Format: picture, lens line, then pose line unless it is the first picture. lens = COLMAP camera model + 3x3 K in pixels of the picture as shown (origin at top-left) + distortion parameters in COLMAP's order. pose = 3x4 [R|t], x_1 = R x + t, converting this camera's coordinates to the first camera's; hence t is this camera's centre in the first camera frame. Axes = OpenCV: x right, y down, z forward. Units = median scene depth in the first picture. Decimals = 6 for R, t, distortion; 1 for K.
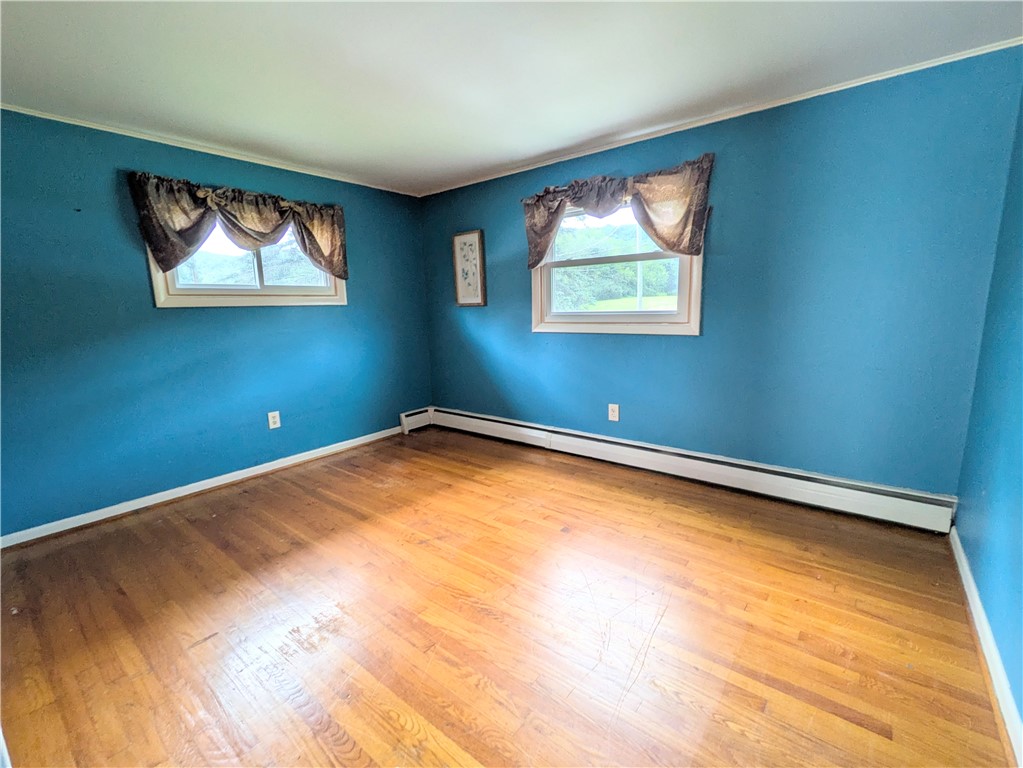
lens RADIAL K [[454.3, 0, 511.5], [0, 454.3, 384.0], [0, 0, 1]] dist [0.000234, -0.000587]
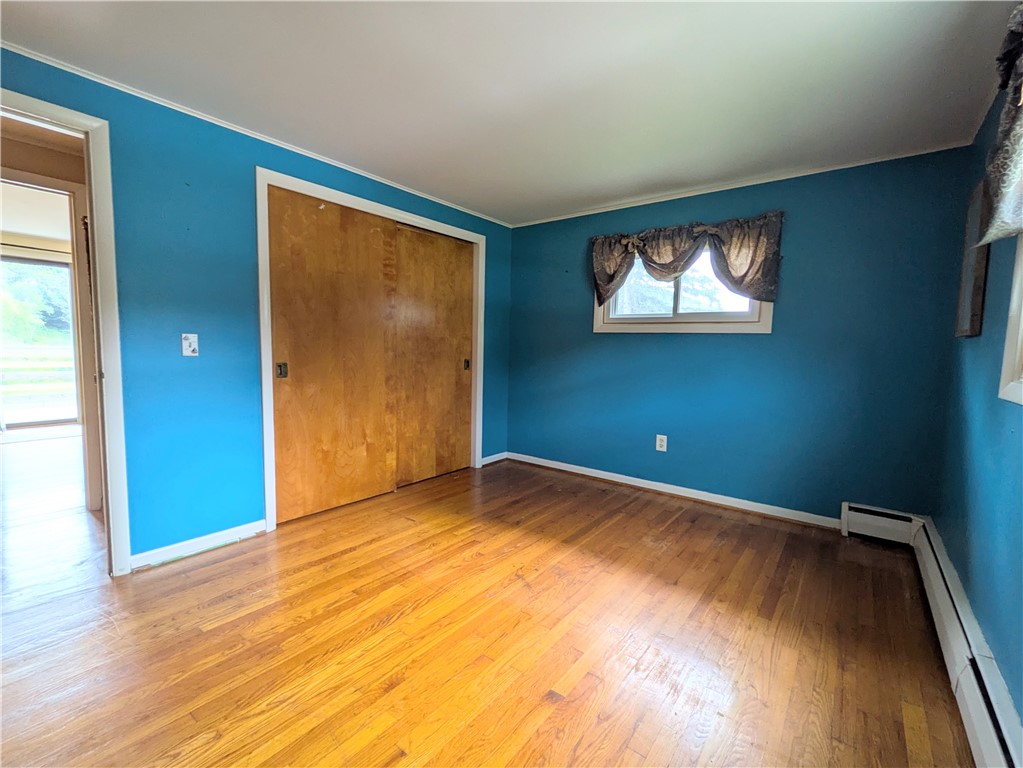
lens RADIAL K [[454.3, 0, 511.5], [0, 454.3, 384.0], [0, 0, 1]] dist [0.000234, -0.000587]
pose [[0.004820, 0.109603, -0.993964, 0.500575], [-0.197066, 0.974587, 0.106510, -0.097043], [0.980378, 0.195363, 0.026297, 0.640254]]
